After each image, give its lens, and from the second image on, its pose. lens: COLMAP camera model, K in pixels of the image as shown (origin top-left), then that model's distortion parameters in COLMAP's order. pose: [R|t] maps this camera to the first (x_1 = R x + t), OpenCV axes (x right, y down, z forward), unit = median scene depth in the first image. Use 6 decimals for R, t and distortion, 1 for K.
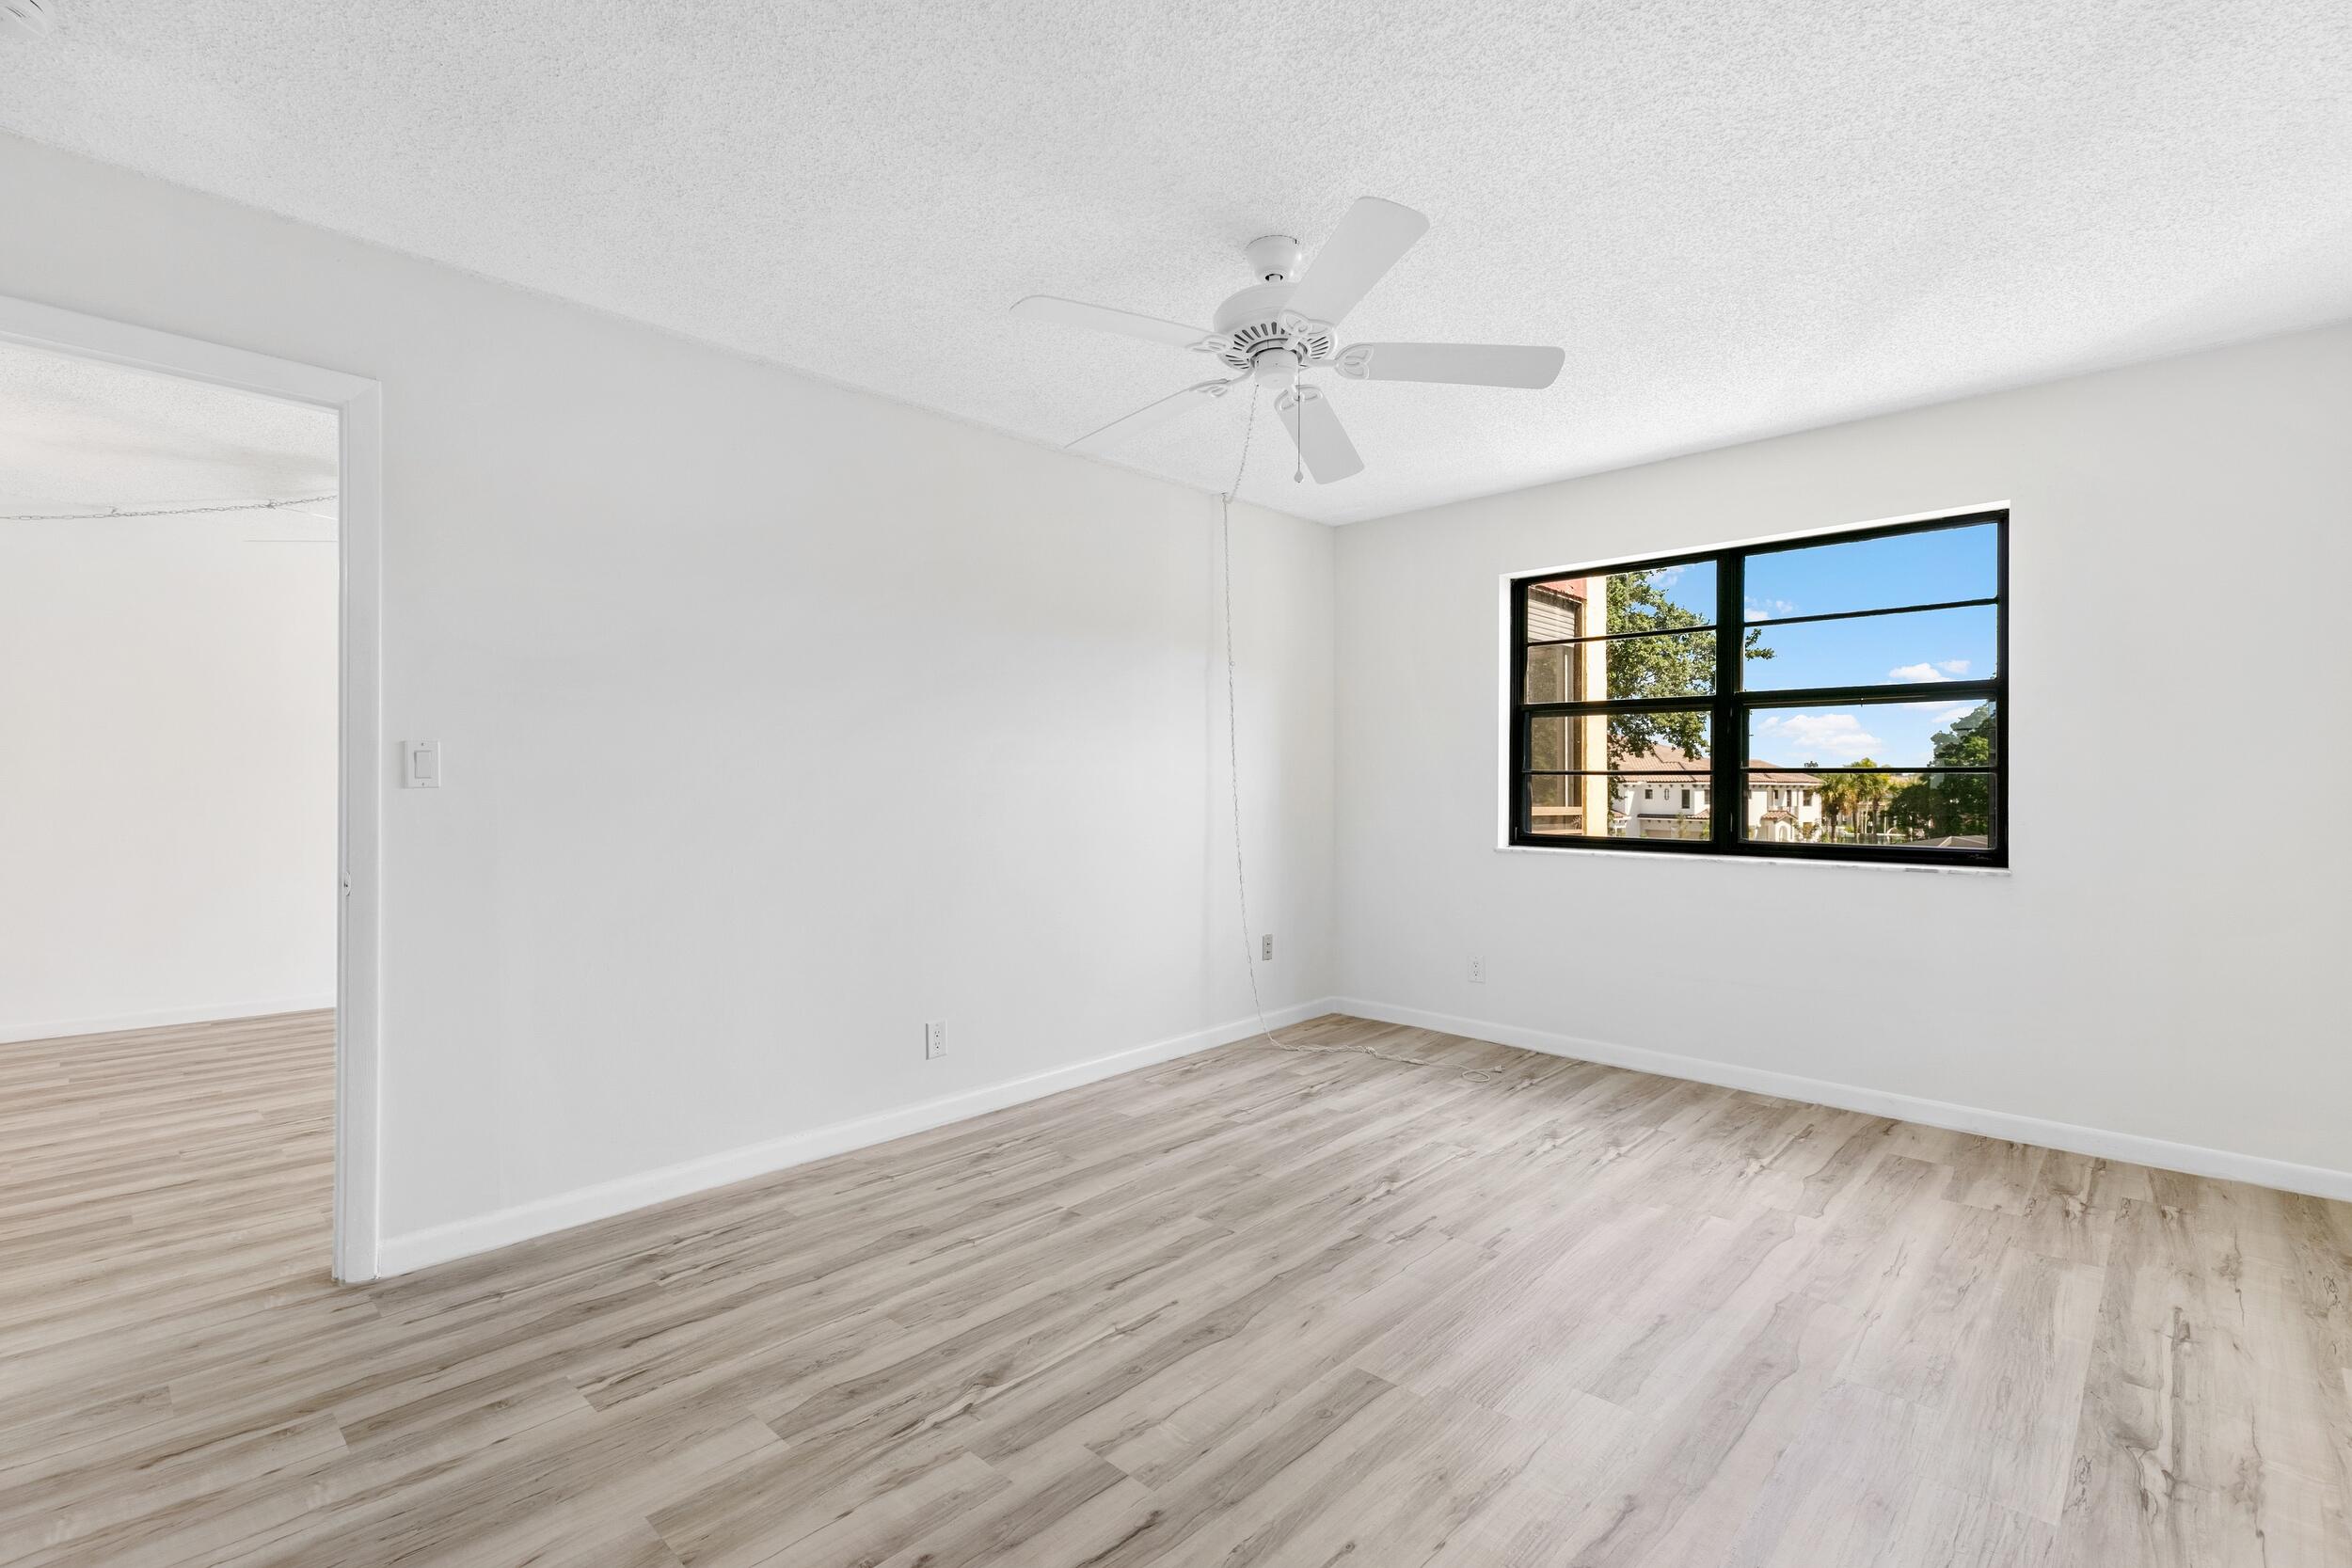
lens RADIAL K [[1057.0, 0, 1190.2], [0, 1057.0, 786.1], [0, 0, 1]] dist [0.008551, -0.000455]
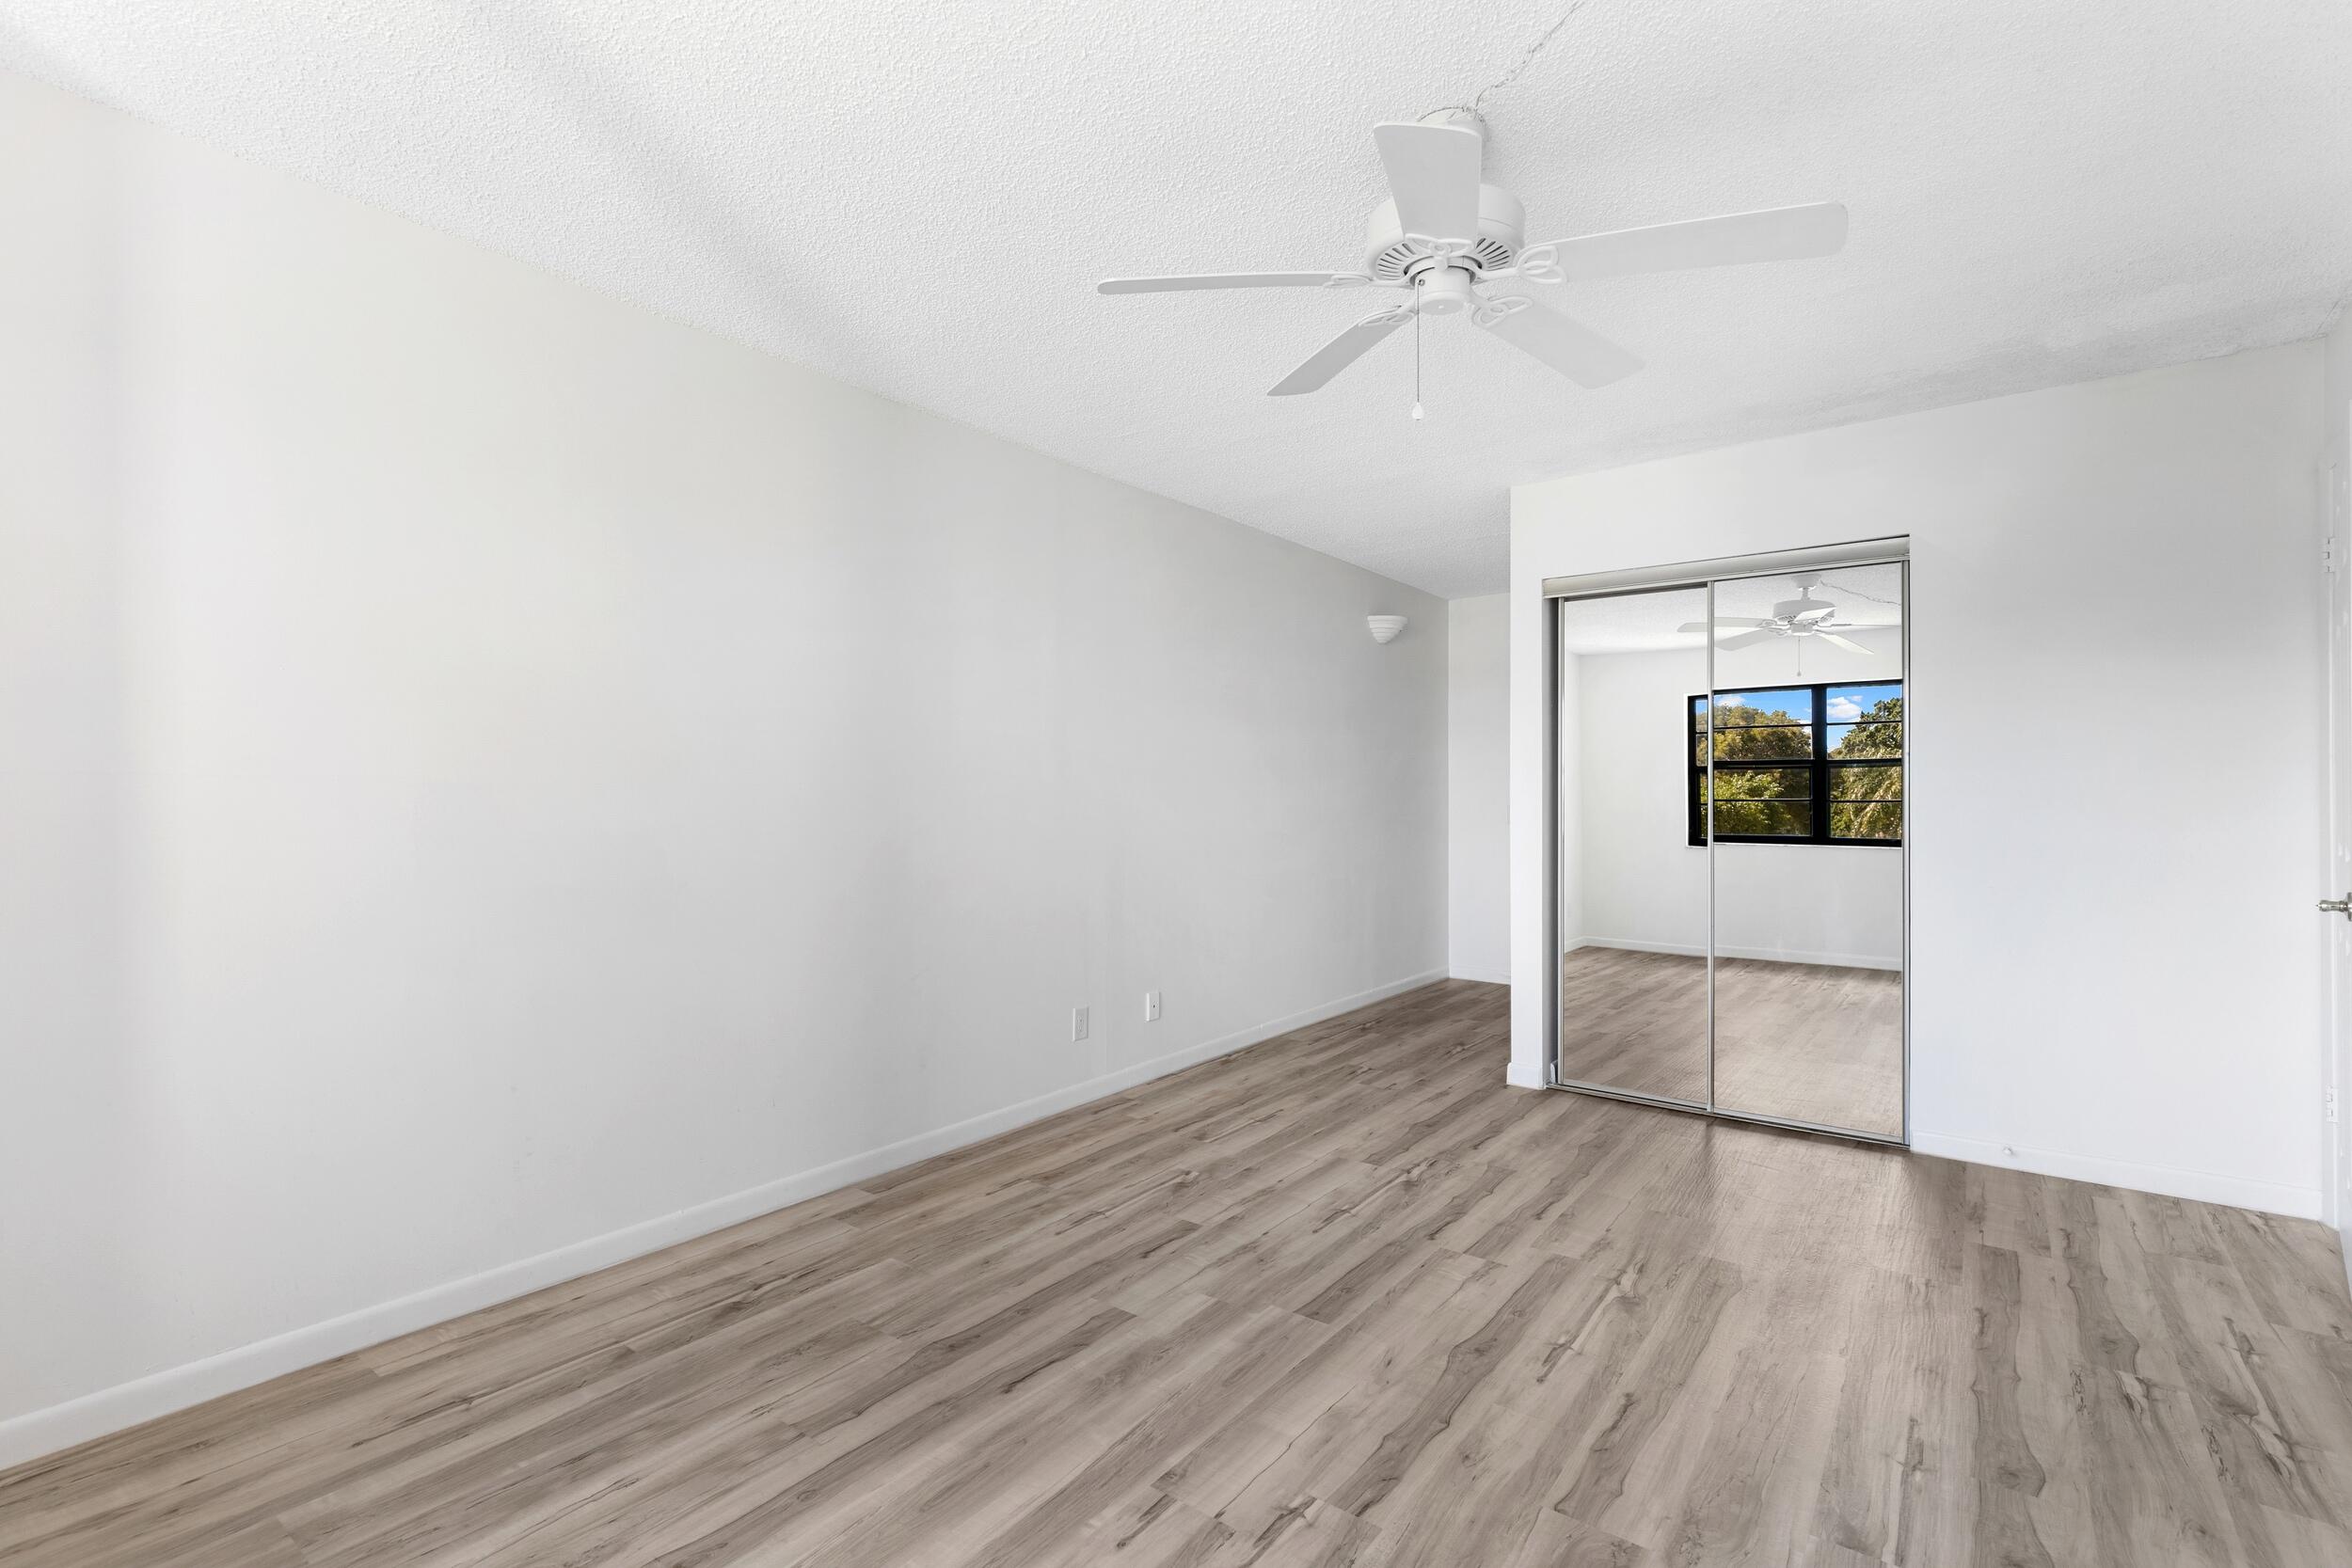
lens RADIAL K [[1057.0, 0, 1177.1], [0, 1057.0, 804.2], [0, 0, 1]] dist [0.008551, -0.000455]
pose [[-0.994501, -0.000950, -0.104726, 0.355745], [-0.001279, 0.999994, 0.003067, -0.002476], [0.104722, 0.003184, -0.994496, 1.714845]]
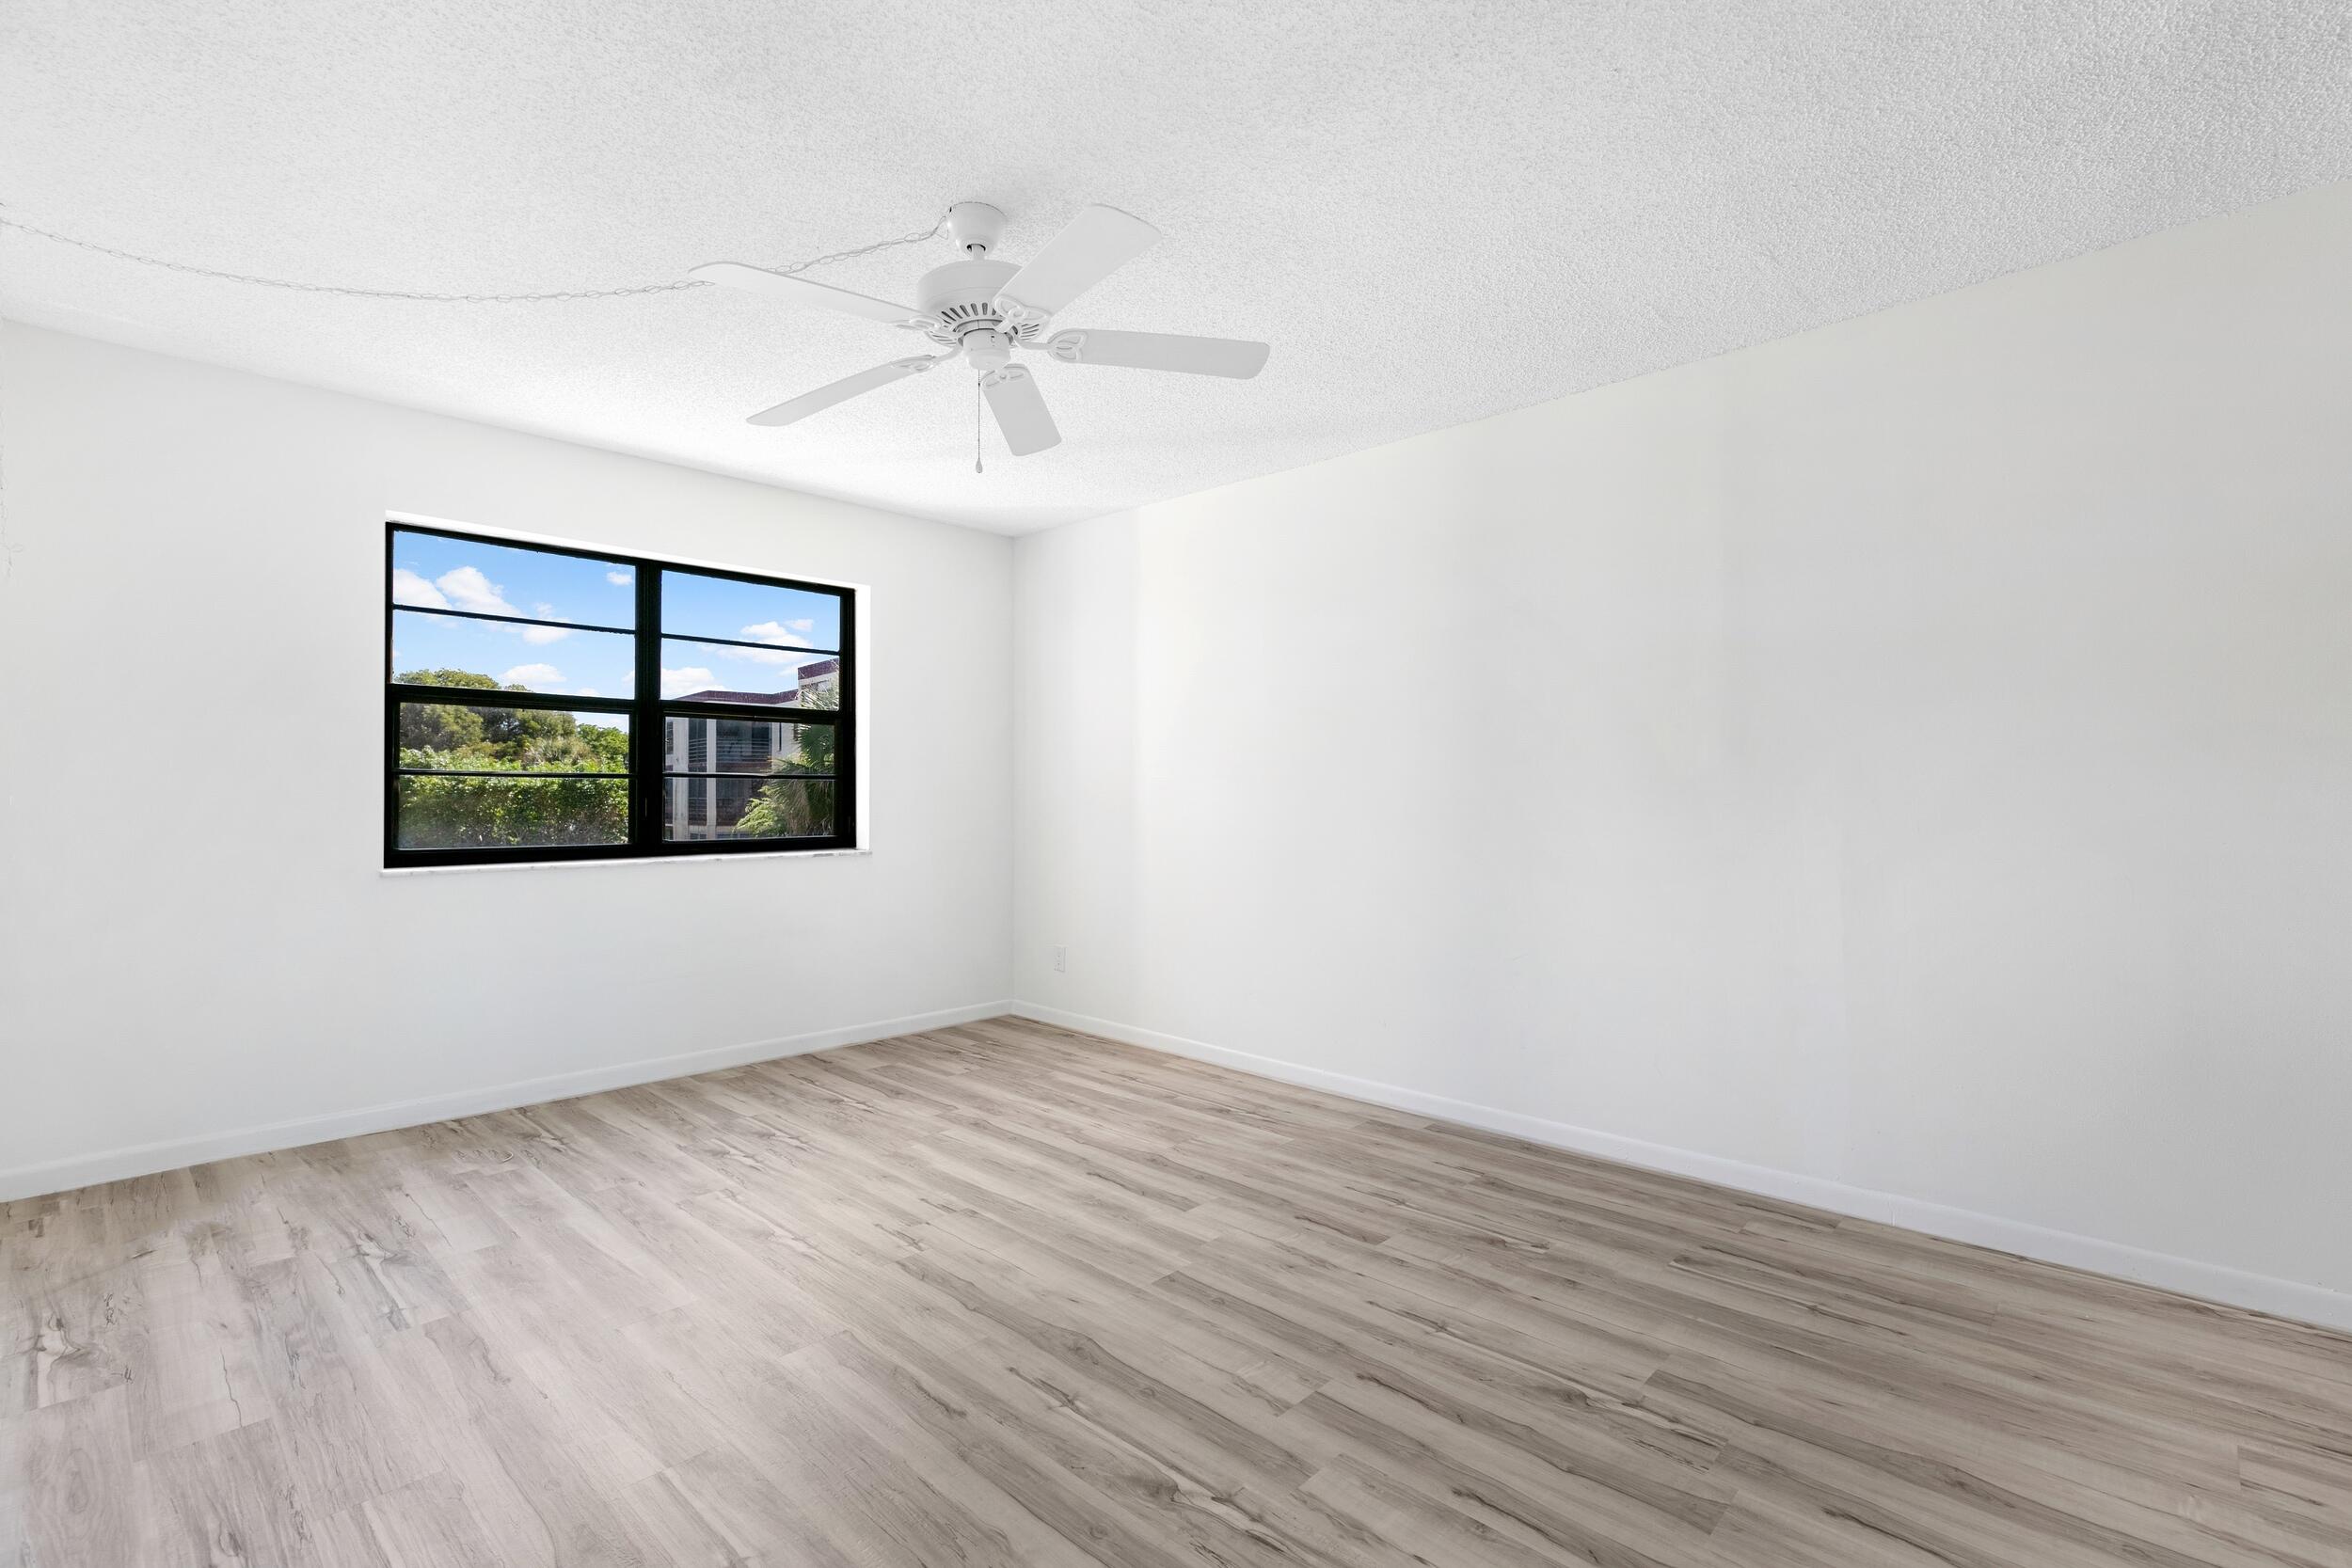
lens RADIAL K [[1057.0, 0, 1165.5], [0, 1057.0, 776.1], [0, 0, 1]] dist [0.008551, -0.000455]
pose [[0.013064, 0.014593, 0.999808, -0.834809], [0.000535, 0.999893, -0.014601, 0.004874], [-0.999915, 0.000725, 0.013055, 0.792888]]
